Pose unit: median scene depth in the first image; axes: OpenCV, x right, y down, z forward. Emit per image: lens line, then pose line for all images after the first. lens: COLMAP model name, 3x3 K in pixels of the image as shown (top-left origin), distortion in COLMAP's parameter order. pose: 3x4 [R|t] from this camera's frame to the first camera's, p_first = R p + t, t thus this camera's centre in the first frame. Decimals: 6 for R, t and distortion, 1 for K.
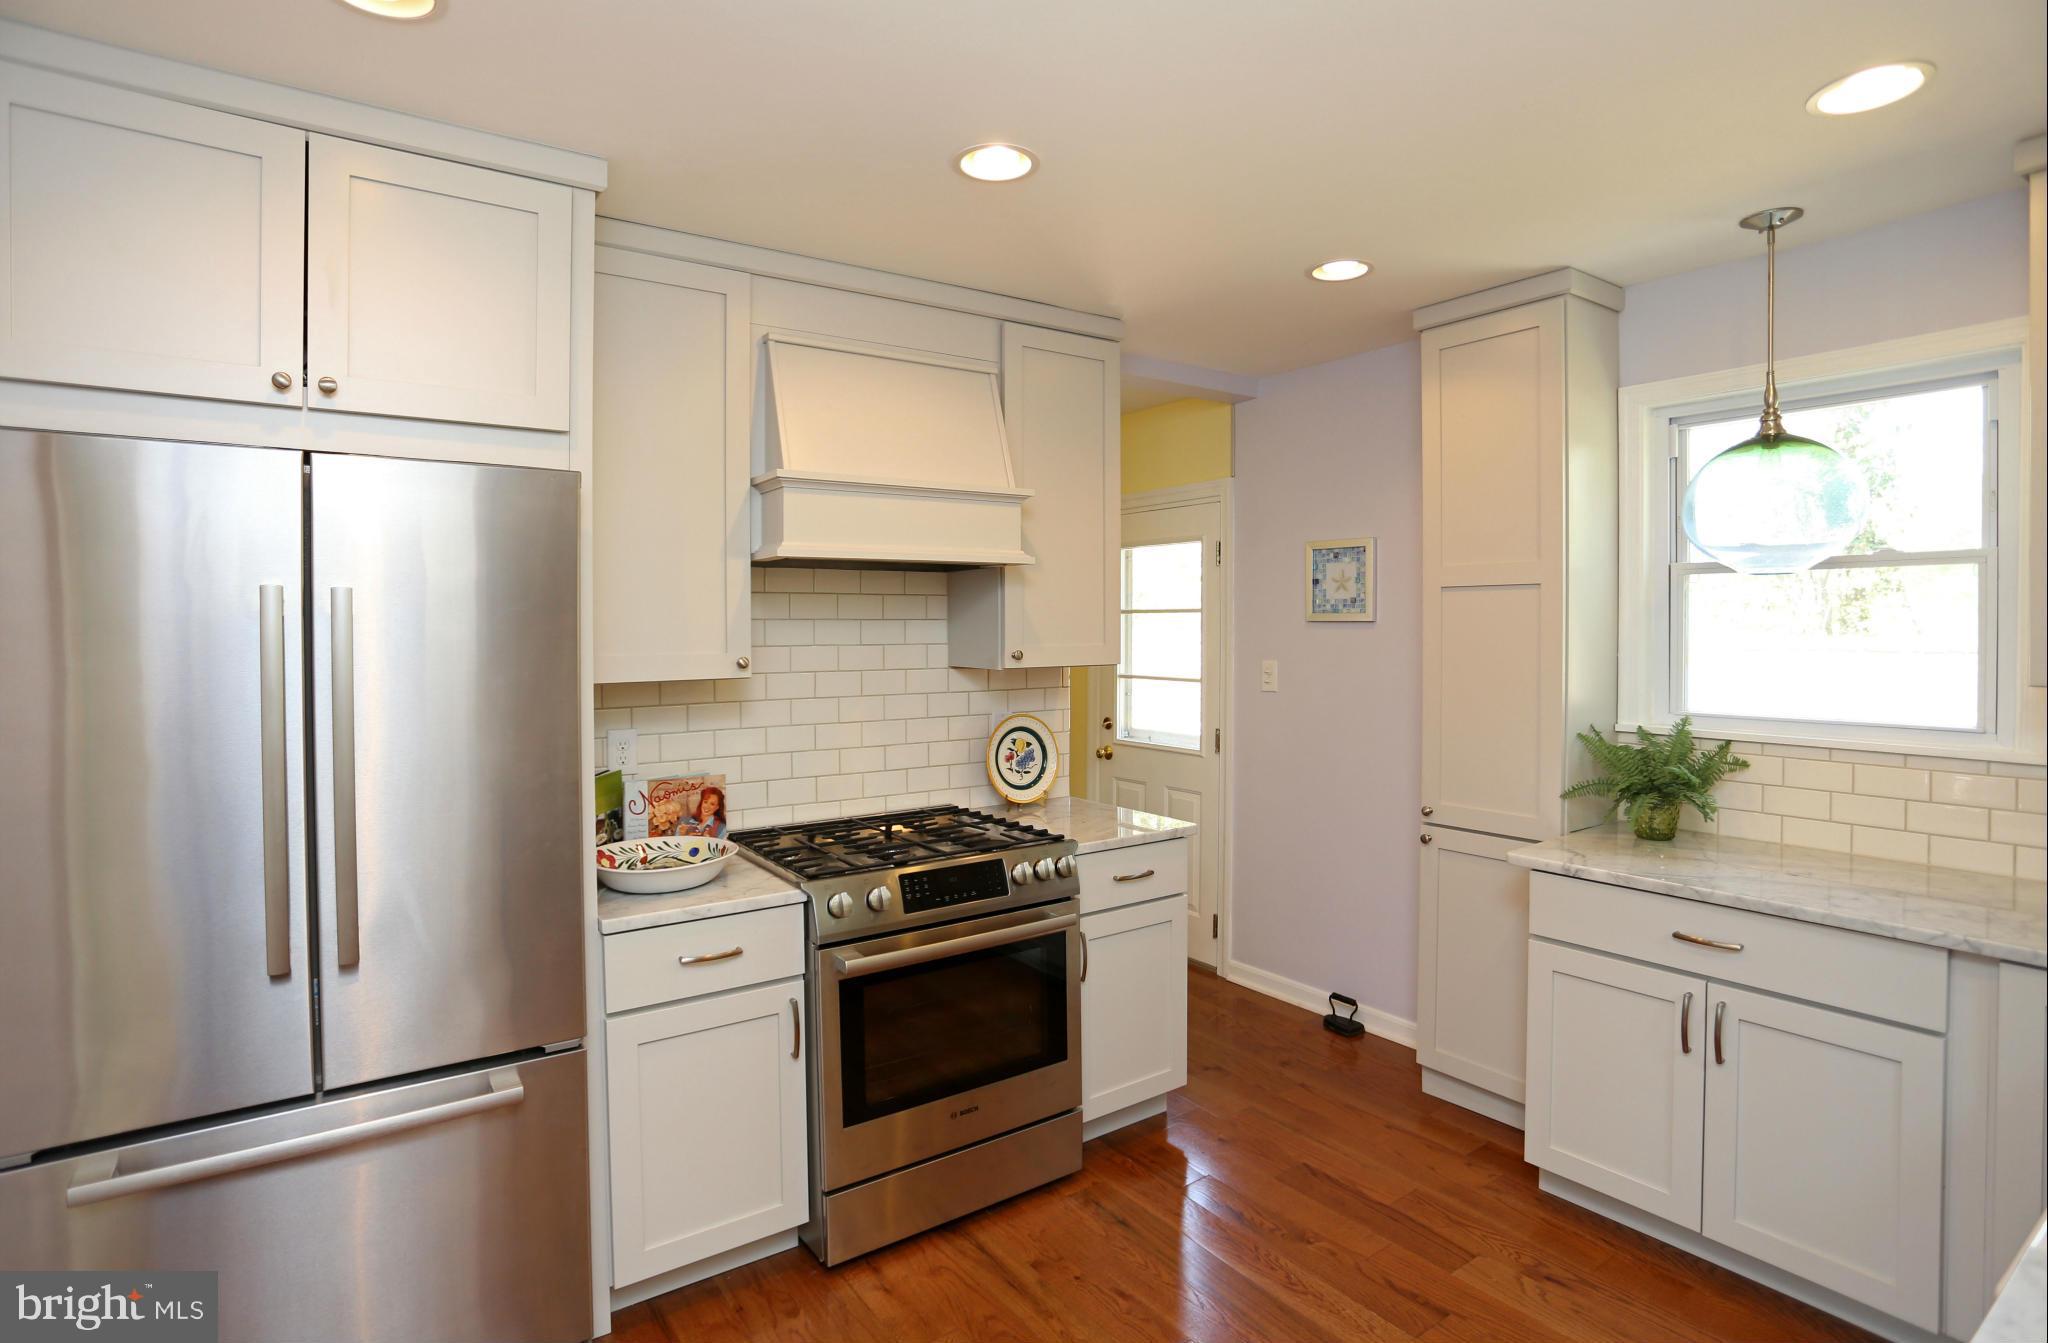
lens RADIAL K [[1037.9, 0, 1023.0], [0, 1037.9, 651.6], [0, 0, 1]] dist [-0.065141, 0.032180]
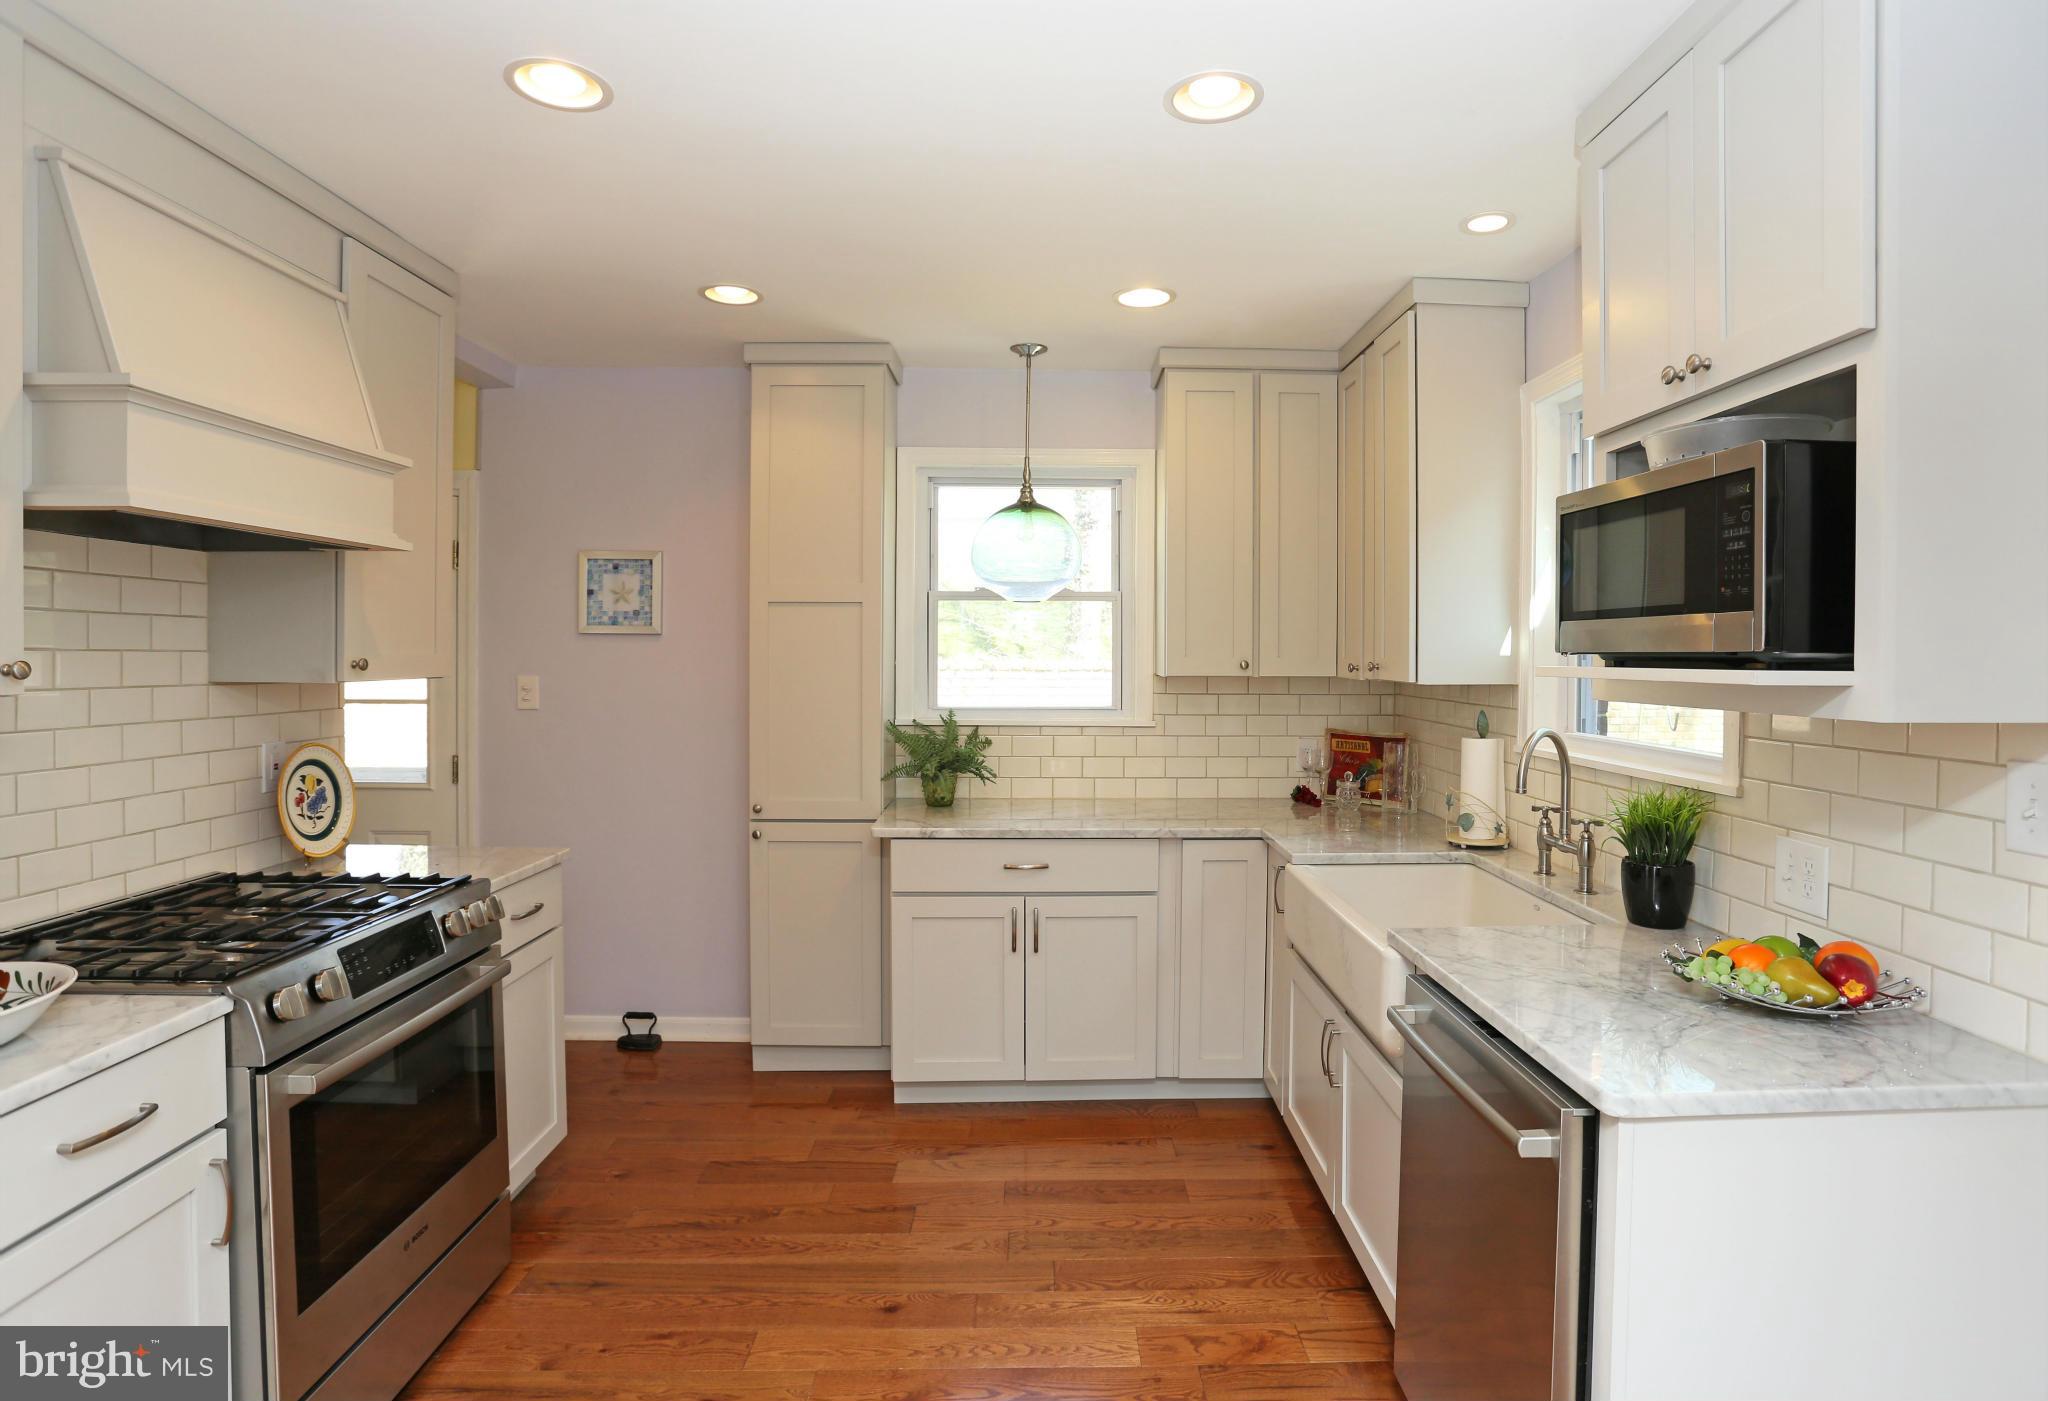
lens RADIAL K [[1059.0, 0, 1082.9], [0, 1059.0, 678.3], [0, 0, 1]] dist [-0.078783, 0.048787]
pose [[0.548440, -0.012149, 0.836102, -0.364762], [0.014925, 0.999877, 0.004739, 0.019133], [-0.836057, 0.009880, 0.548554, 0.112002]]
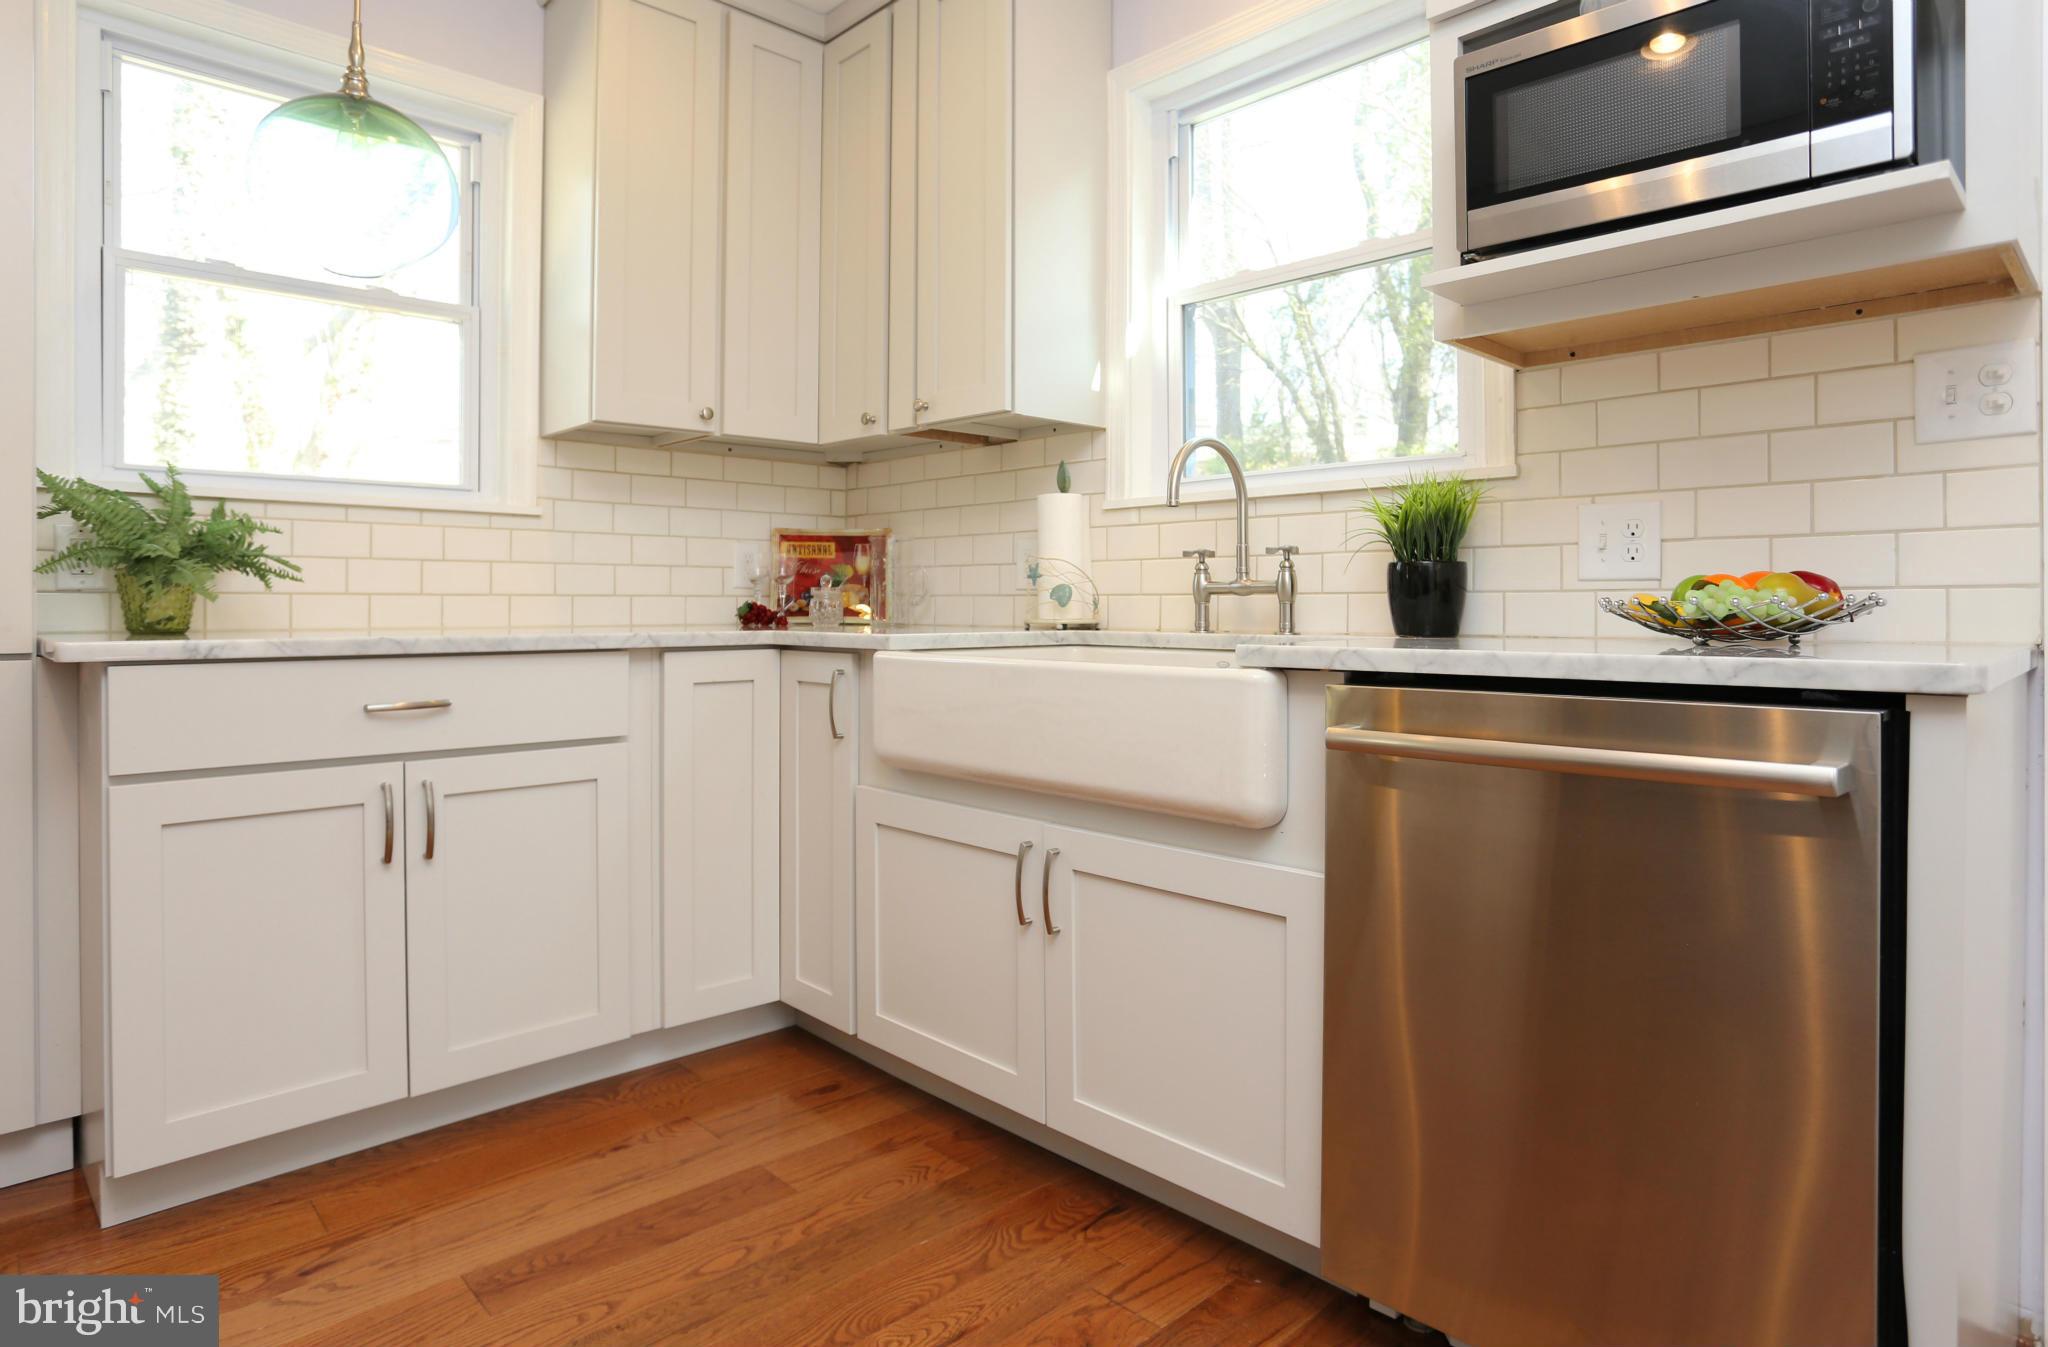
lens RADIAL K [[1136.1, 0, 1028.3], [0, 1136.1, 602.9], [0, 0, 1]] dist [-0.079801, 0.045104]
pose [[-0.146934, 0.008083, 0.989113, -0.173335], [0.030849, 0.999518, -0.003586, 0.172643], [-0.988665, 0.029986, -0.147112, 0.502918]]
